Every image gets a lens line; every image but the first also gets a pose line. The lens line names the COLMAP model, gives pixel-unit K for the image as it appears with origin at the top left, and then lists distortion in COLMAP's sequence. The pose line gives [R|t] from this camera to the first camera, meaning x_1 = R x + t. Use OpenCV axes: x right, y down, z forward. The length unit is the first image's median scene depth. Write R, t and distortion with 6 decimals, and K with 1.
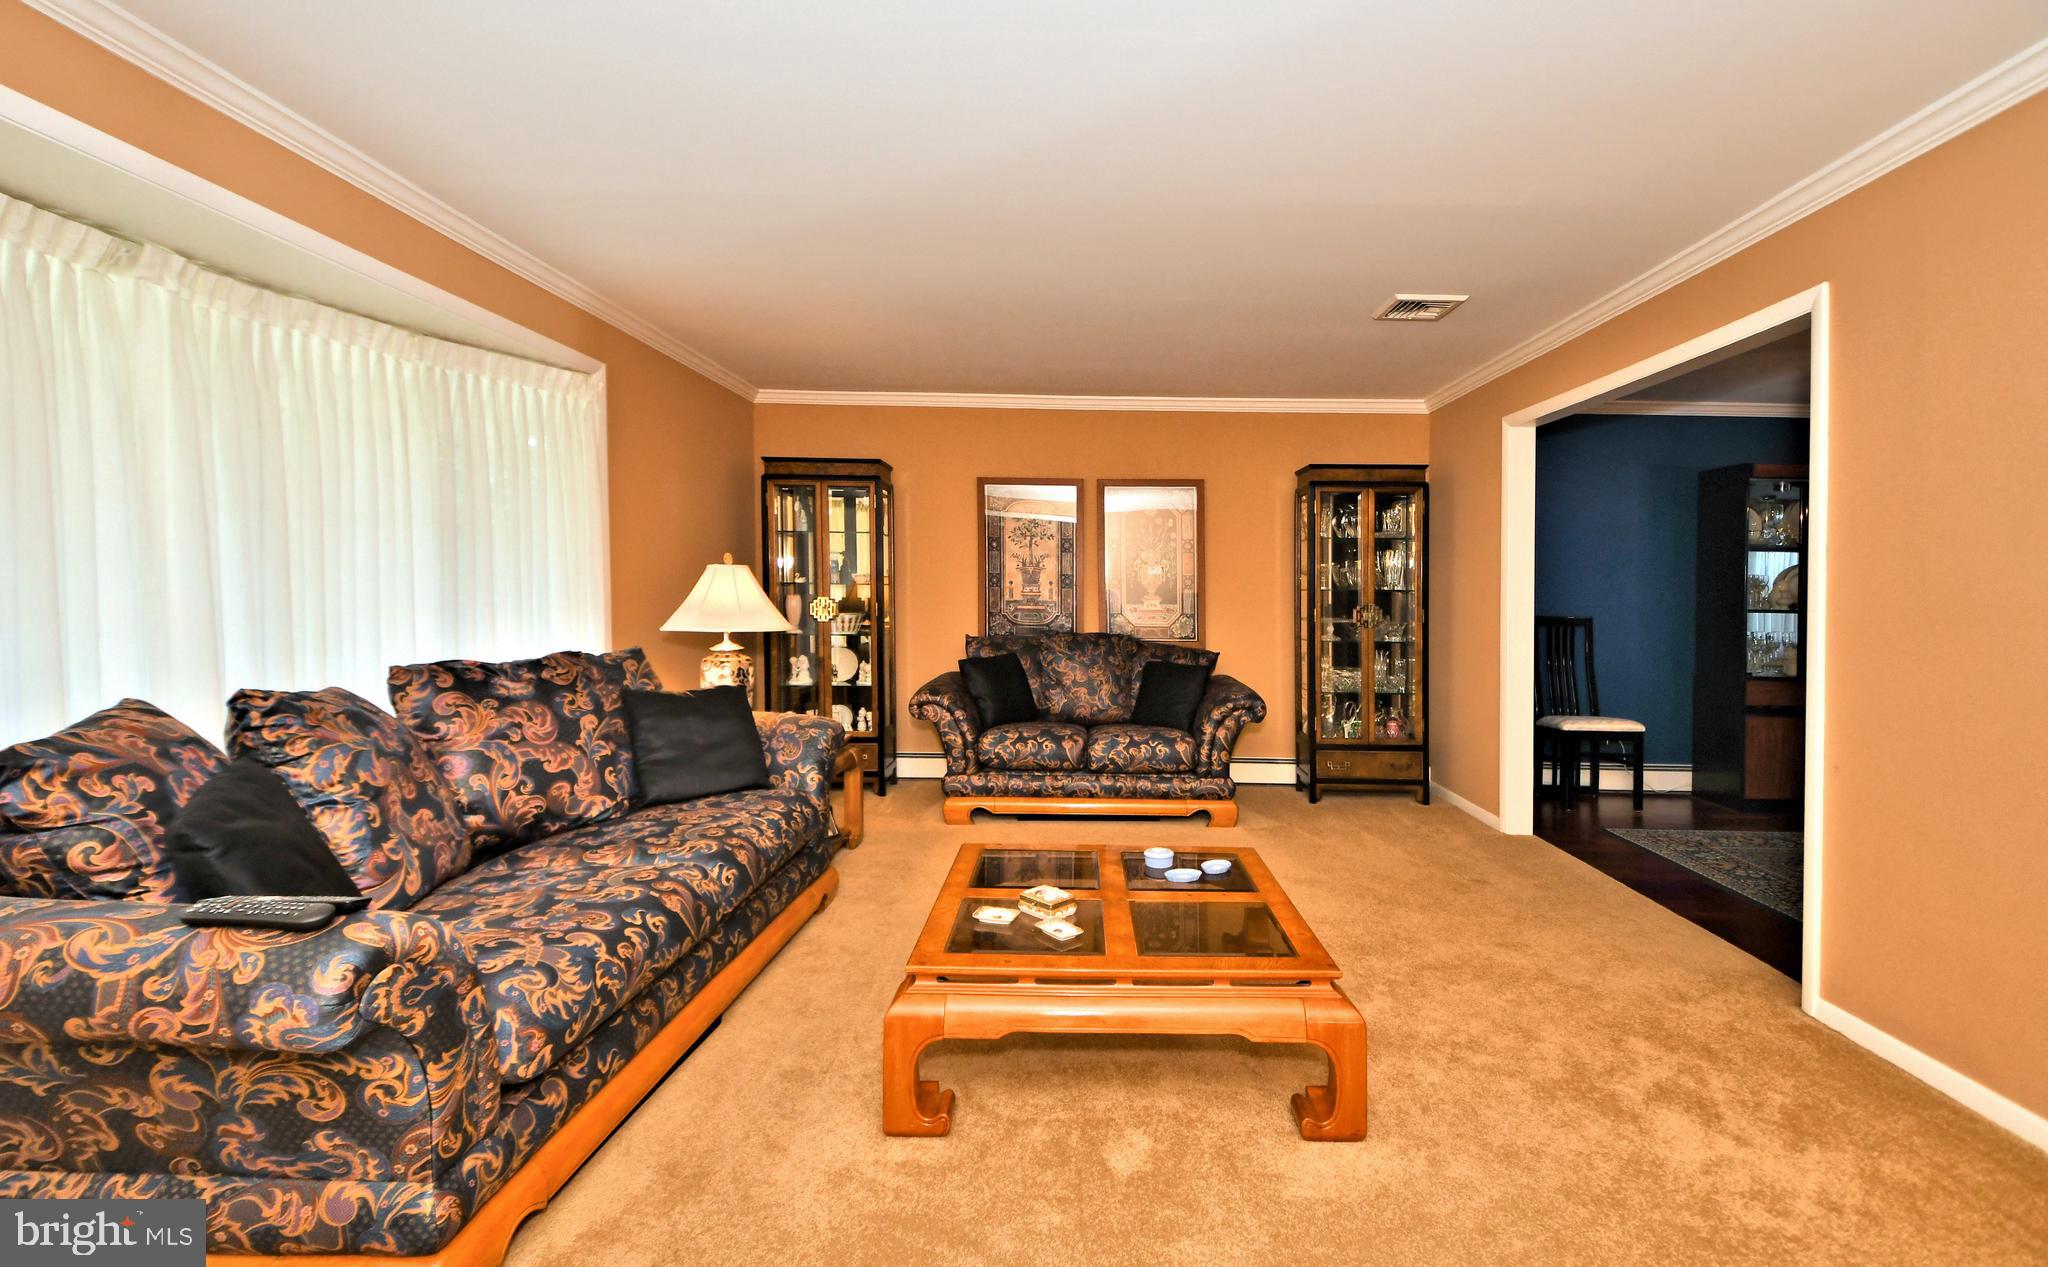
lens RADIAL K [[871.6, 0, 1027.3], [0, 871.6, 602.0], [0, 0, 1]] dist [0.053450, -0.030889]
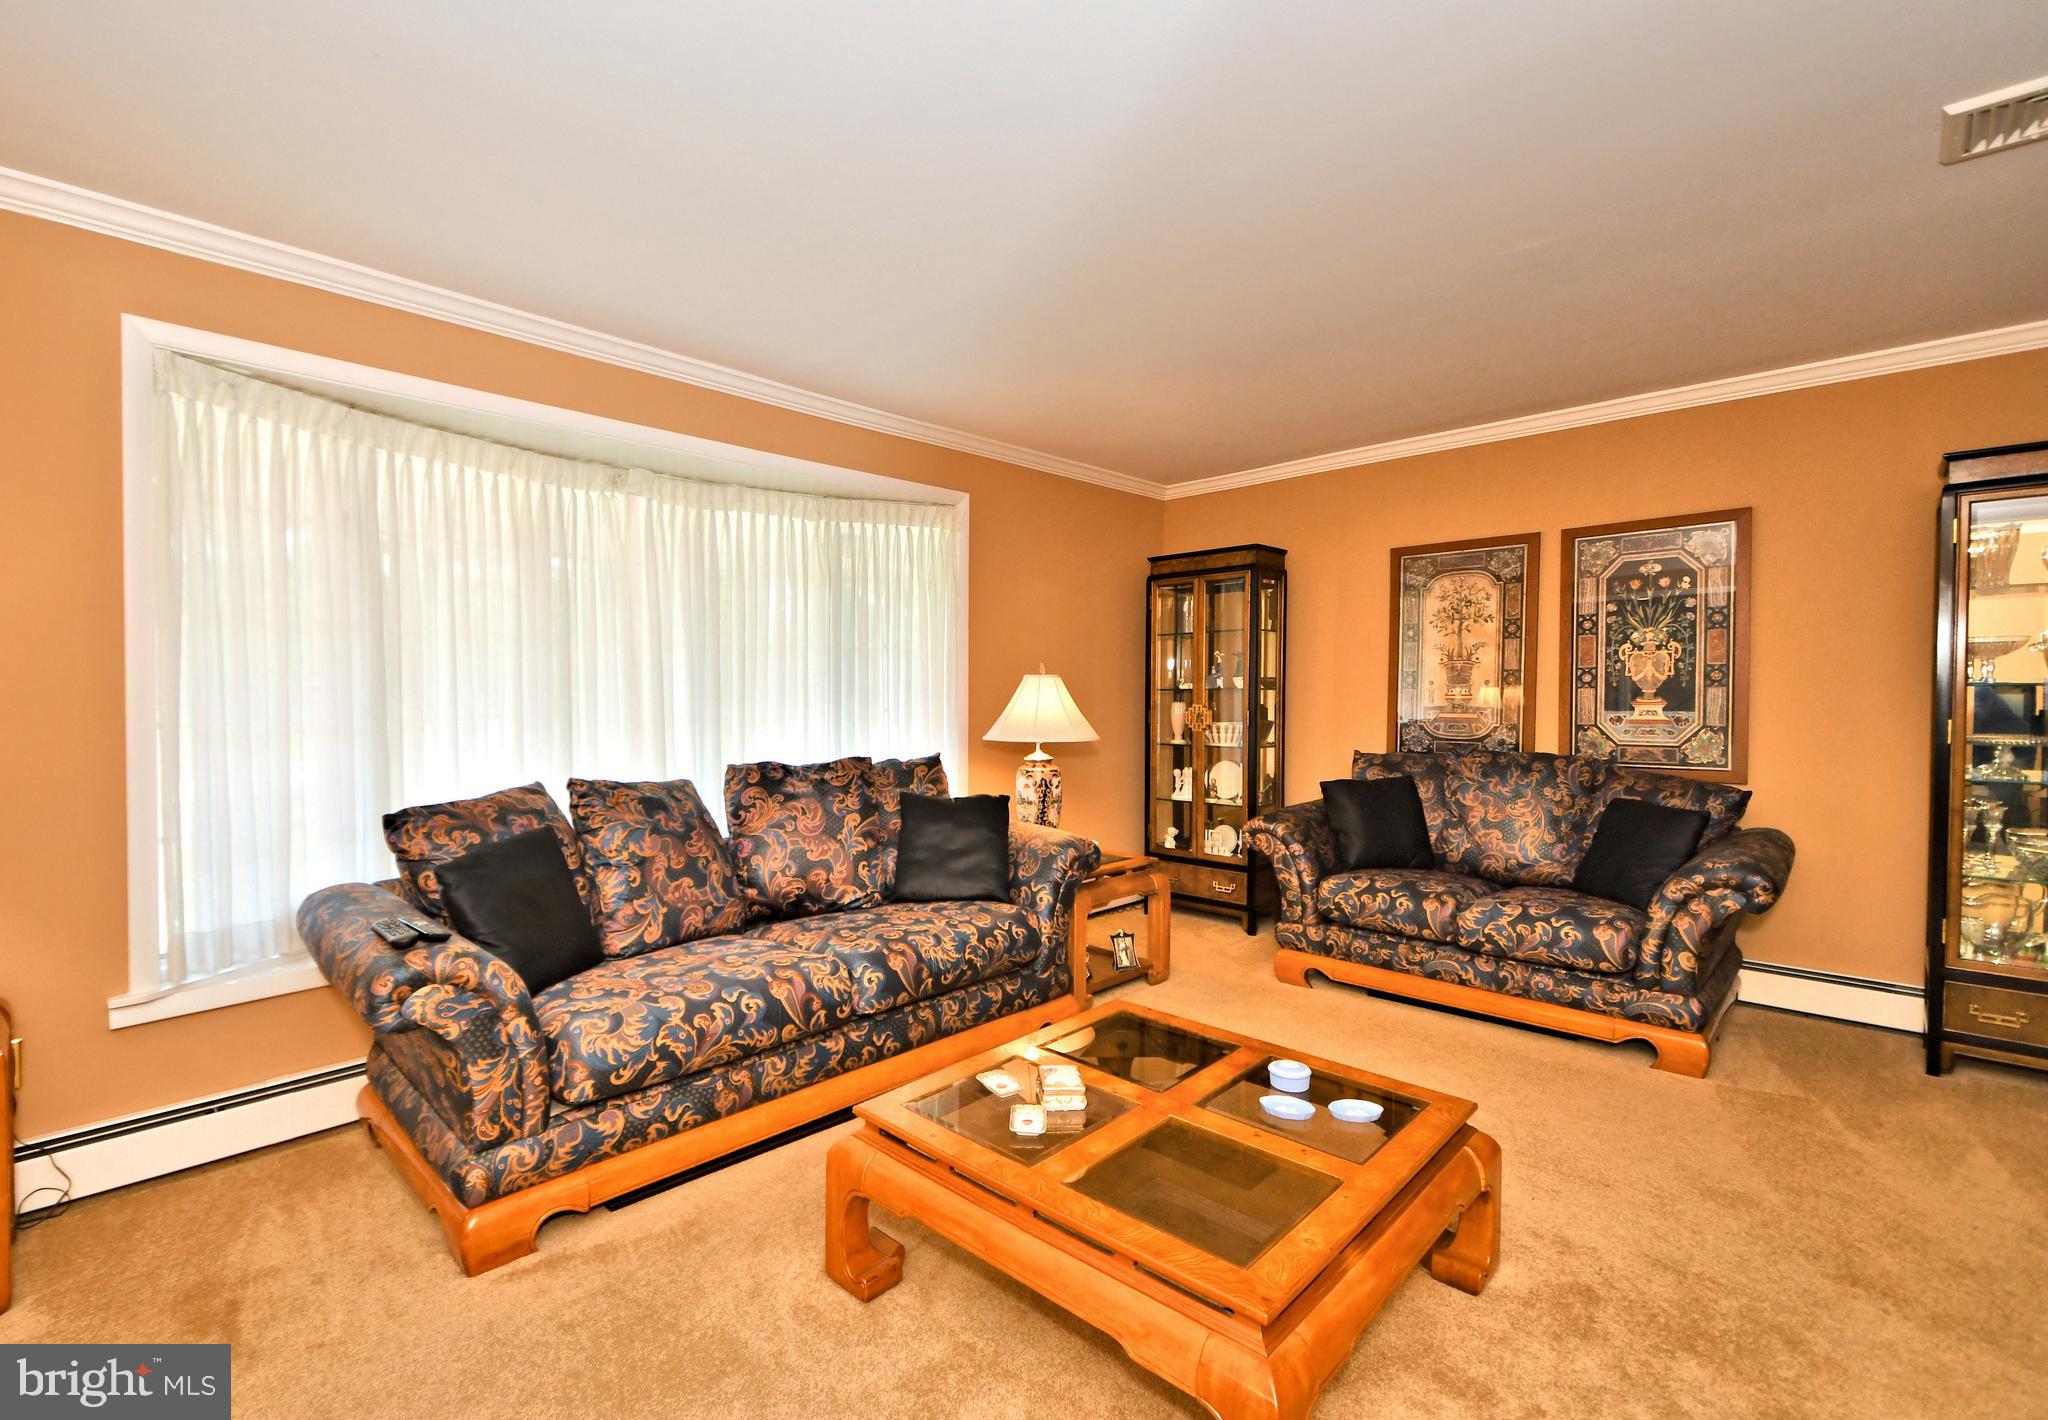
lens RADIAL K [[933.0, 0, 1024.0], [0, 933.0, 710.0], [0, 0, 1]] dist [0.090986, -0.066403]
pose [[0.729985, -0.003430, -0.683454, 0.487175], [0.007907, 0.999963, 0.003427, -0.007506], [0.683417, -0.007906, 0.729985, 0.273696]]
